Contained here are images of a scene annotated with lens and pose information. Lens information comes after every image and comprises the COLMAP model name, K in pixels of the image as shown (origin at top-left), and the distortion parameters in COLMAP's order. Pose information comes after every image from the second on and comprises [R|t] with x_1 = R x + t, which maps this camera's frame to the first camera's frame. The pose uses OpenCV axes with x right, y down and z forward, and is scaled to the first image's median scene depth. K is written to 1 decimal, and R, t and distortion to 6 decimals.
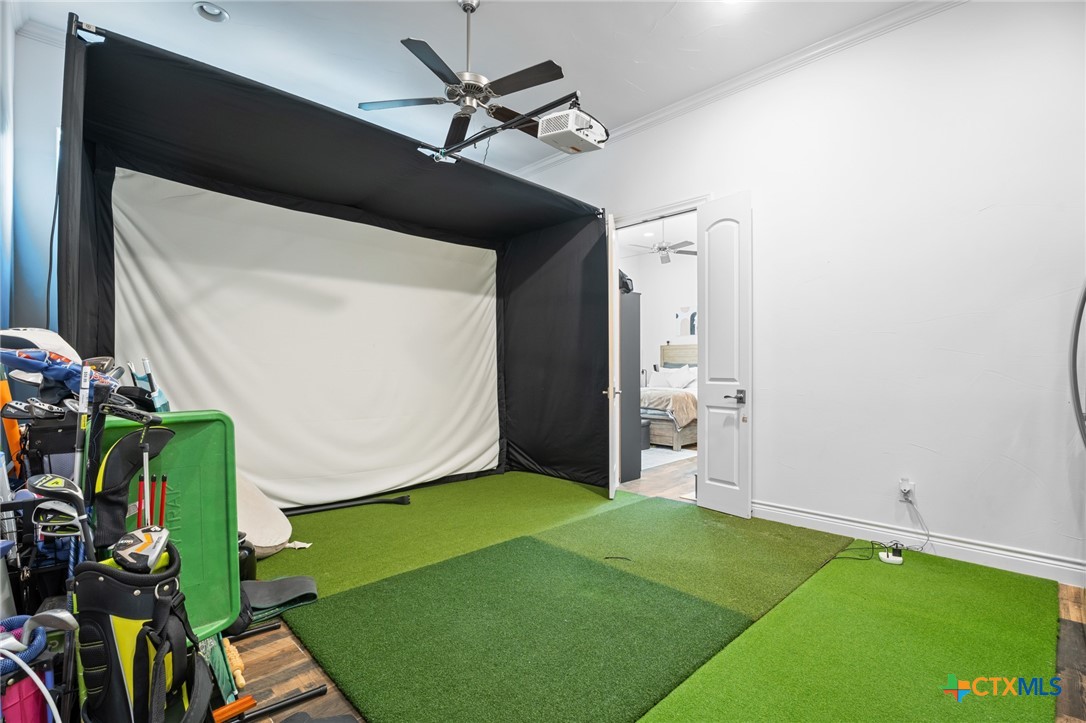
lens RADIAL K [[494.2, 0, 543.2], [0, 494.2, 364.0], [0, 0, 1]] dist [-0.015920, 0.000938]
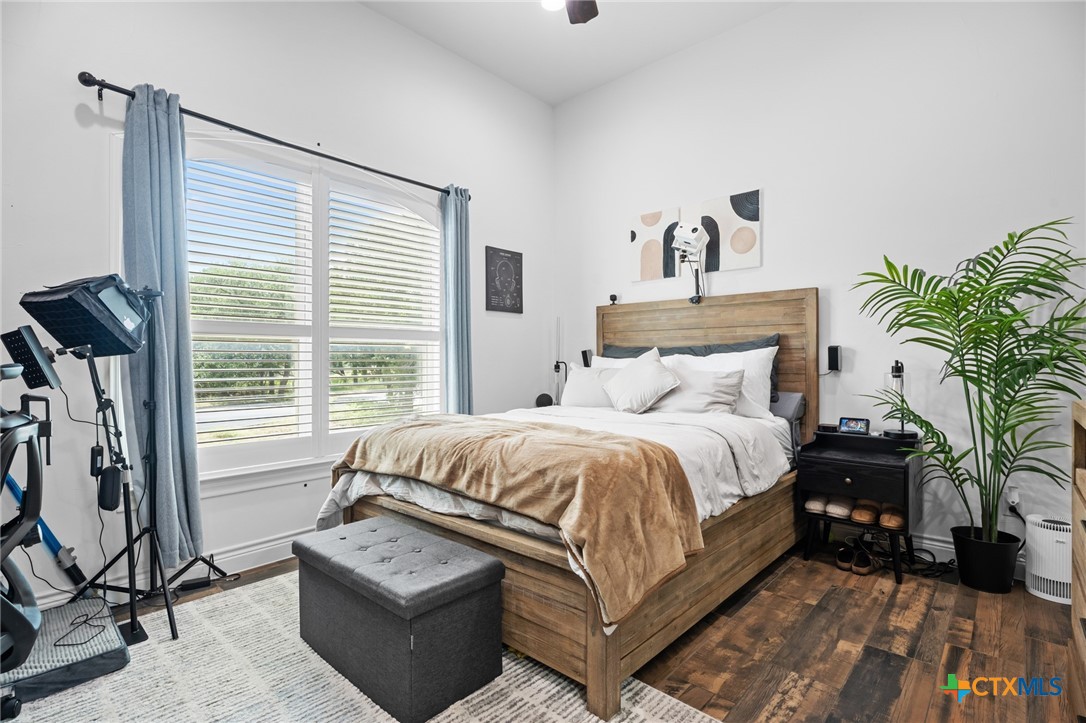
lens RADIAL K [[529.1, 0, 542.1], [0, 529.1, 363.2], [0, 0, 1]] dist [-0.005394, -0.000593]
pose [[0.998423, -0.007694, 0.055617, 0.173345], [0.007256, 0.999941, 0.008072, 0.009288], [-0.055676, -0.007656, 0.998420, 0.570139]]
